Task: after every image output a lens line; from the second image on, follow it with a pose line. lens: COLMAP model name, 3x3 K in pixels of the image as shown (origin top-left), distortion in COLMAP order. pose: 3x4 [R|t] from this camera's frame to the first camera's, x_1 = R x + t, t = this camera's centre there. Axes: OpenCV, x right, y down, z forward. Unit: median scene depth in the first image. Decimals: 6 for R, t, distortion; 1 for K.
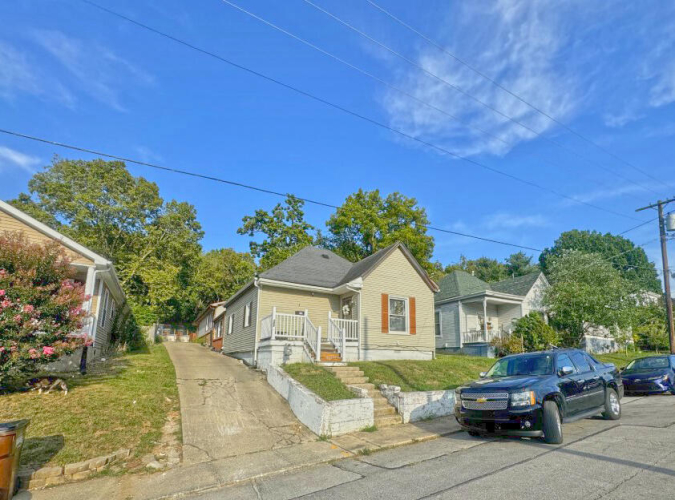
lens RADIAL K [[325.3, 0, 367.1], [0, 325.3, 308.7], [0, 0, 1]] dist [-0.002763, 0.001427]
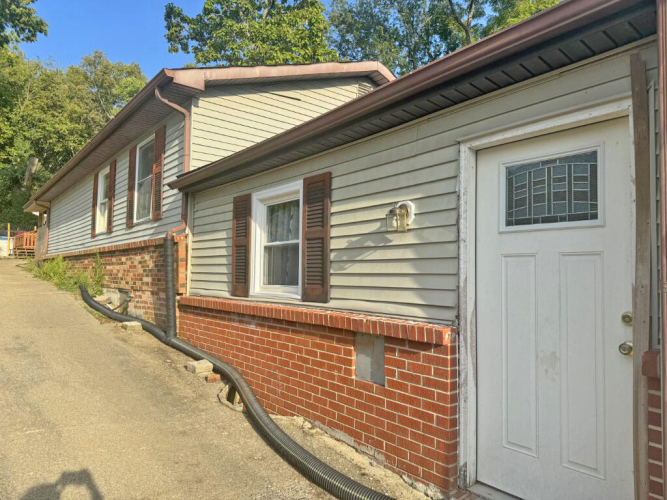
lens RADIAL K [[464.6, 0, 332.7], [0, 464.6, 250.2], [0, 0, 1]] dist [0.038814, -0.018616]
pose [[0.994680, 0.019920, 0.101073, -0.666166], [-0.031192, 0.993309, 0.111194, 0.067234], [-0.098182, -0.113755, 0.988646, 1.191881]]
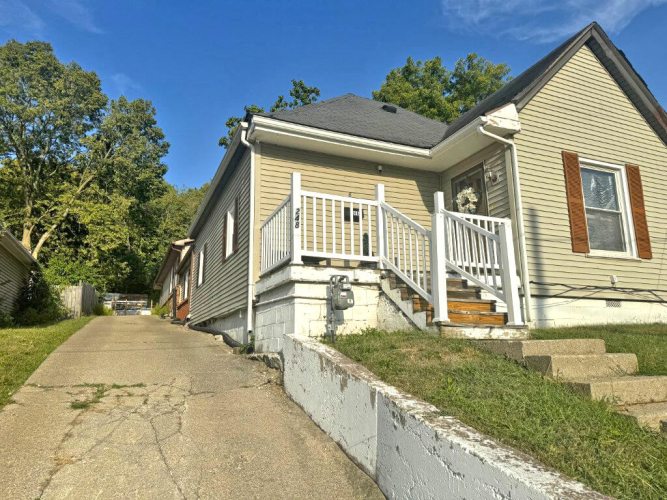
lens RADIAL K [[464.6, 0, 336.2], [0, 464.6, 251.2], [0, 0, 1]] dist [0.038814, -0.018616]
pose [[0.987903, -0.046001, -0.148092, -0.134052], [0.039683, 0.998183, -0.045340, 0.080323], [0.149909, 0.038915, 0.987934, 0.400553]]
